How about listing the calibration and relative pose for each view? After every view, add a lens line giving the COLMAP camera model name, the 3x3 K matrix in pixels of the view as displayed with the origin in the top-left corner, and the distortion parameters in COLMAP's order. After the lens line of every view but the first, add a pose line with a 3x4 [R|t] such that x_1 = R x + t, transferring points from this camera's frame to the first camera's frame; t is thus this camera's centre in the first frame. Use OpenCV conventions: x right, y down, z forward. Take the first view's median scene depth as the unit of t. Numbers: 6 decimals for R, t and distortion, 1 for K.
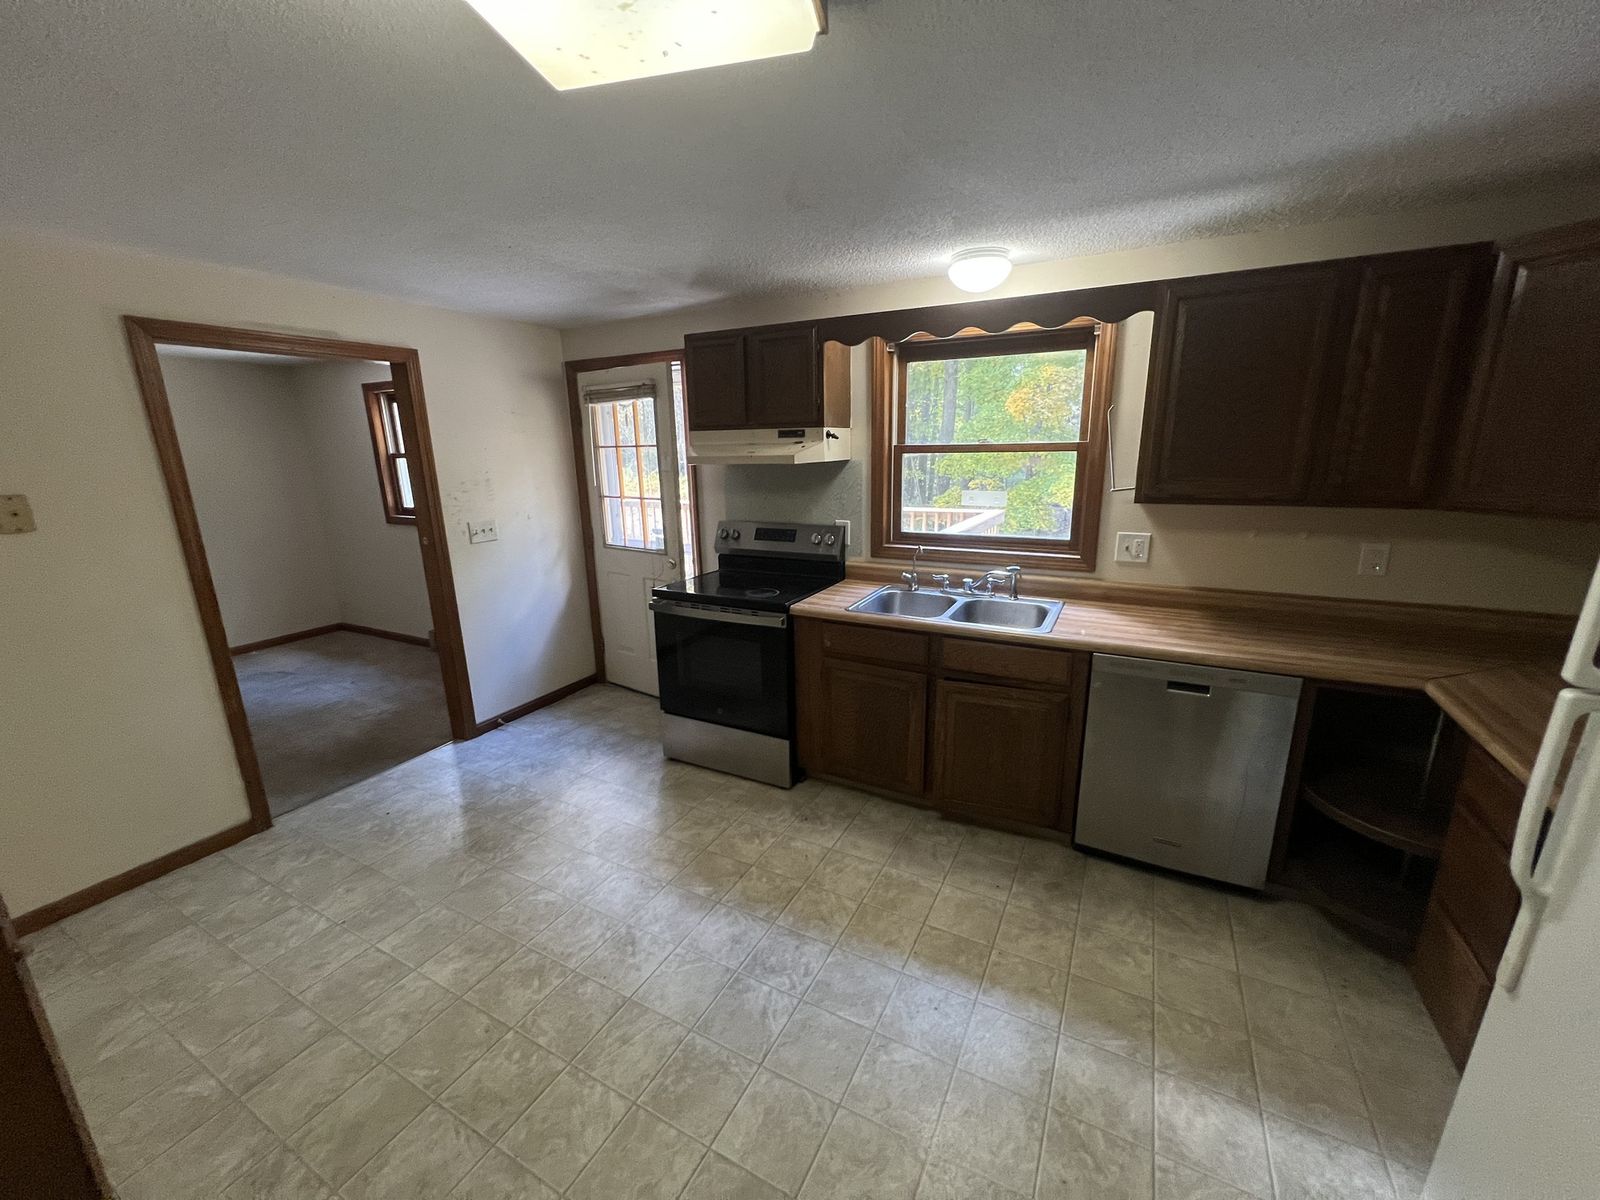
lens RADIAL K [[640.0, 0, 800.1], [0, 640.0, 605.9], [0, 0, 1]] dist [-0.000463, 0.000041]
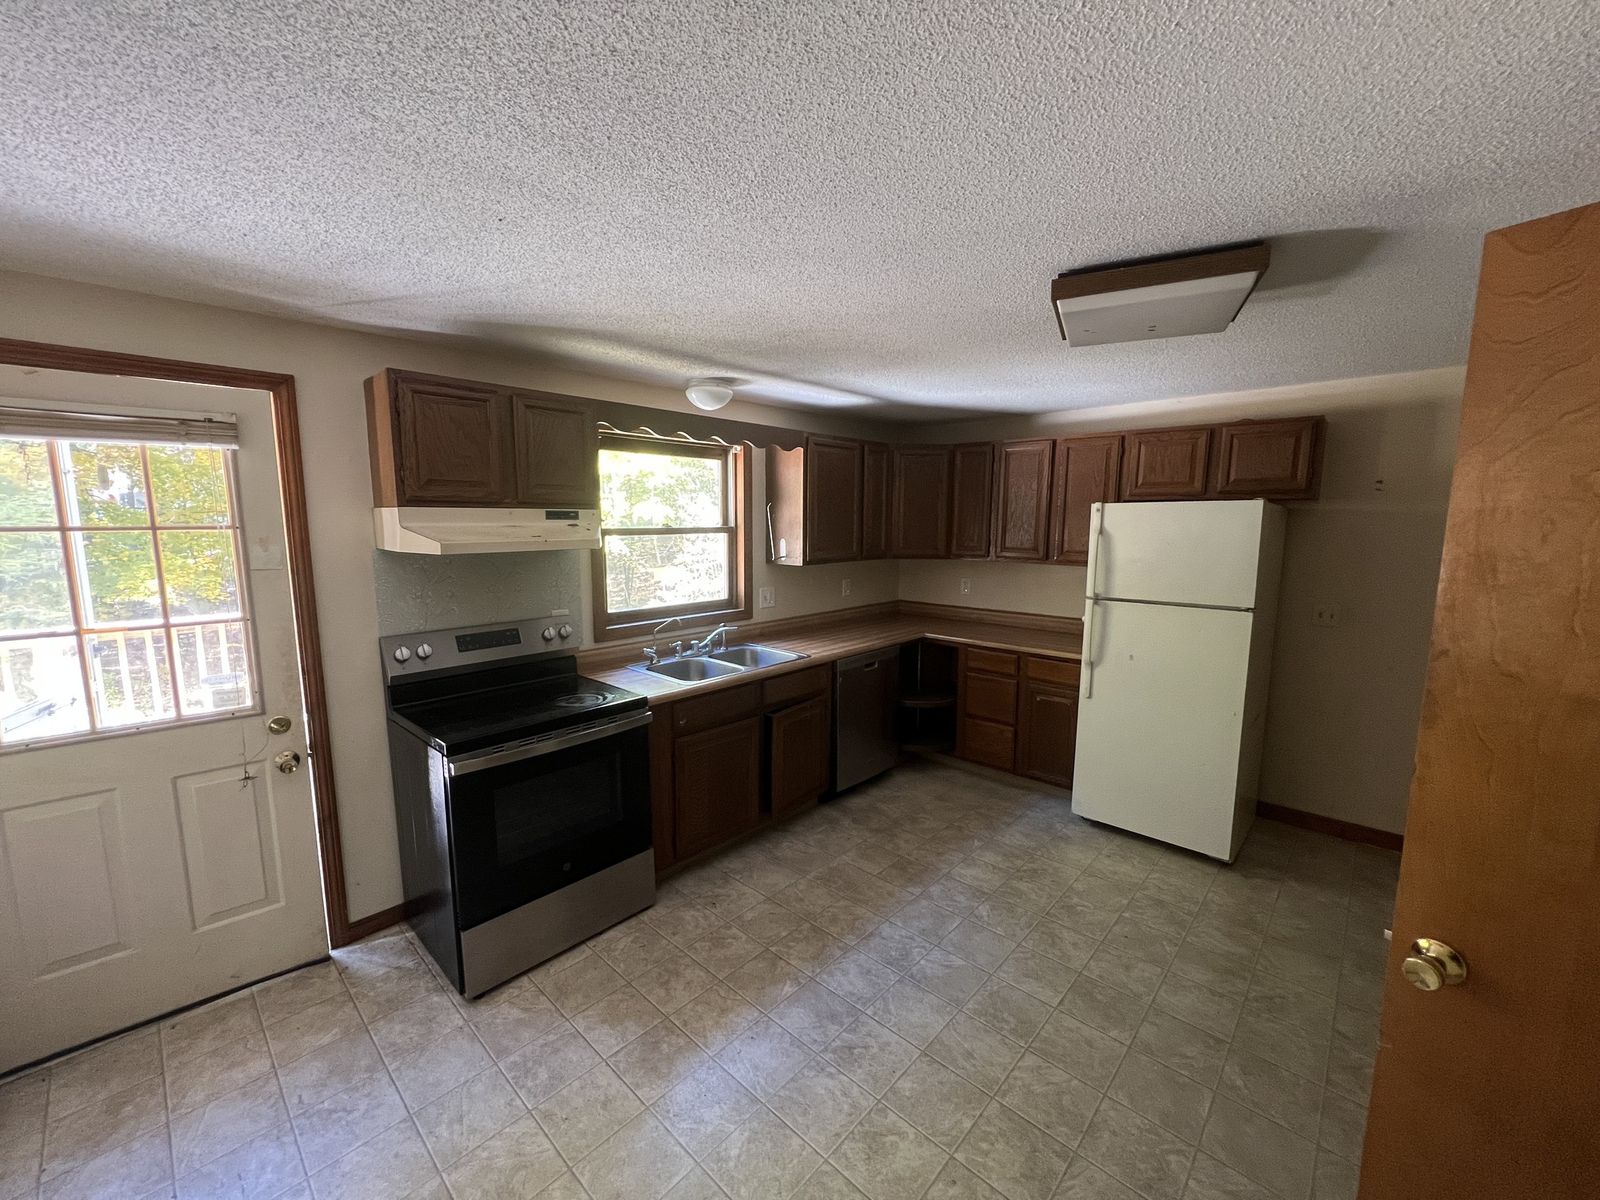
lens RADIAL K [[640.0, 0, 800.1], [0, 640.0, 605.9], [0, 0, 1]] dist [-0.000463, 0.000041]
pose [[0.252947, -0.112062, 0.960968, -0.793959], [0.232570, 0.971187, 0.052036, -0.119435], [-0.939111, 0.210331, 0.271721, 0.486913]]
